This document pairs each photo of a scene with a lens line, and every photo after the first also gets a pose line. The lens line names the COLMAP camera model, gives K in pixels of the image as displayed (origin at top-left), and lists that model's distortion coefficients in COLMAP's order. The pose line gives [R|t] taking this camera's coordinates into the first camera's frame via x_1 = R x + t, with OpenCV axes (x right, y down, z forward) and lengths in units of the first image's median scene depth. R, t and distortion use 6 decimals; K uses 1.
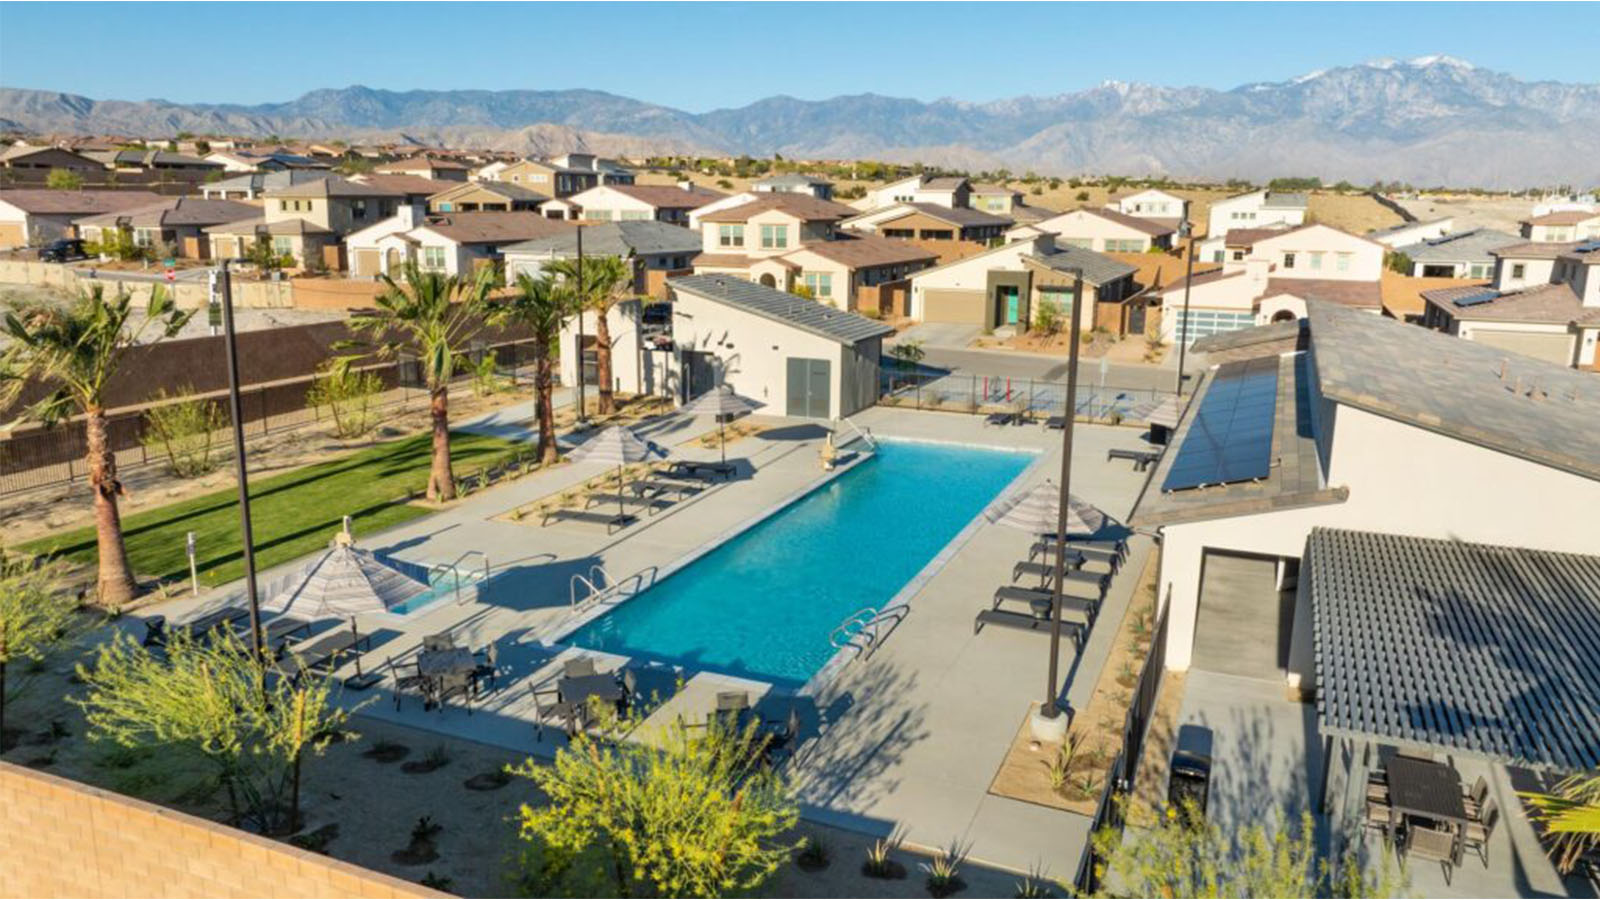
lens RADIAL K [[1157.6, 0, 790.2], [0, 1157.6, 450.5], [0, 0, 1]] dist [-0.037715, 0.039431]
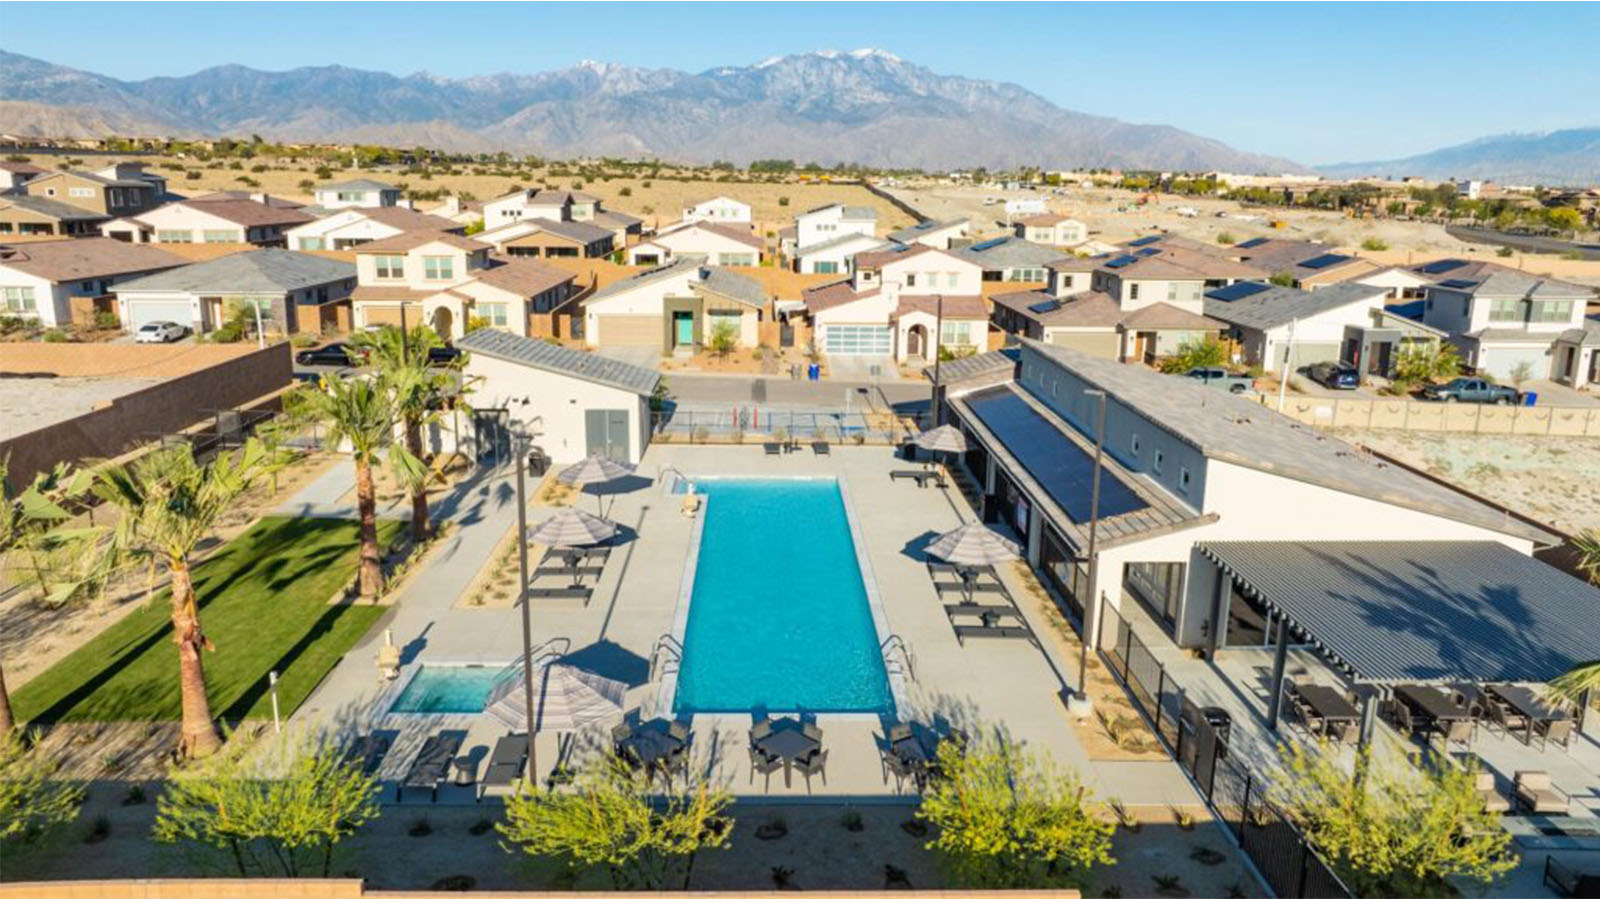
lens RADIAL K [[1157.6, 0, 790.2], [0, 1157.6, 450.5], [0, 0, 1]] dist [-0.037715, 0.039431]
pose [[0.910891, -0.093428, 0.401931, -0.170508], [0.086363, 0.995624, 0.035706, -0.041663], [-0.403508, 0.002188, 0.914974, -0.040457]]
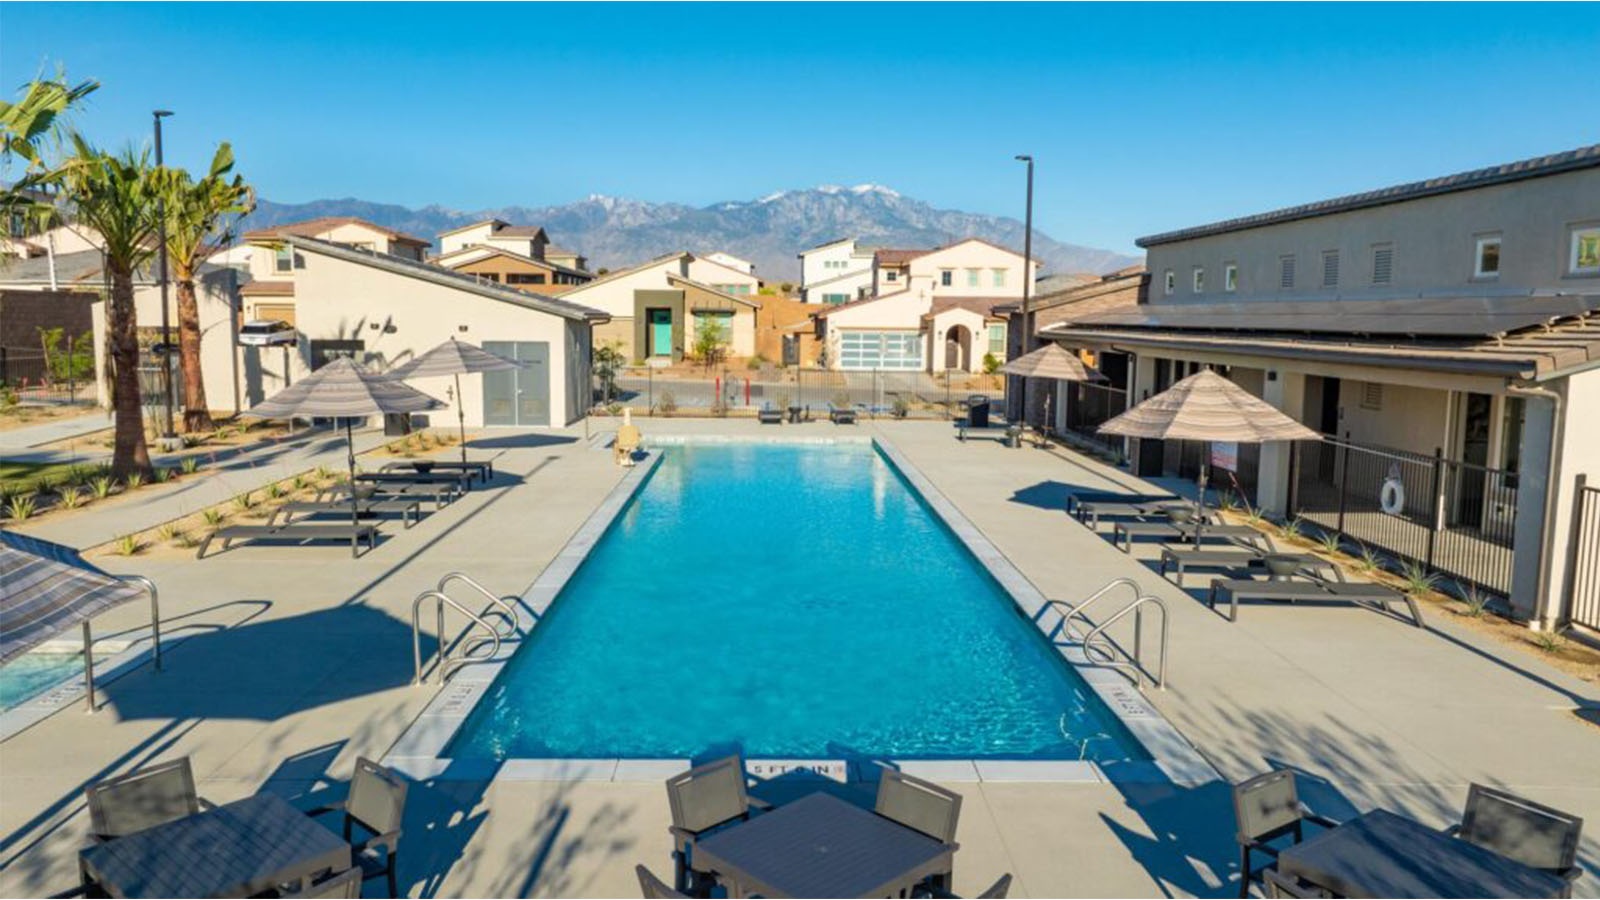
lens RADIAL K [[1157.6, 0, 790.2], [0, 1157.6, 450.5], [0, 0, 1]] dist [-0.037715, 0.039431]
pose [[0.911703, -0.049012, 0.407917, -0.077567], [0.085736, 0.993696, -0.072227, 0.032793], [-0.401805, 0.100822, 0.910158, 0.191045]]
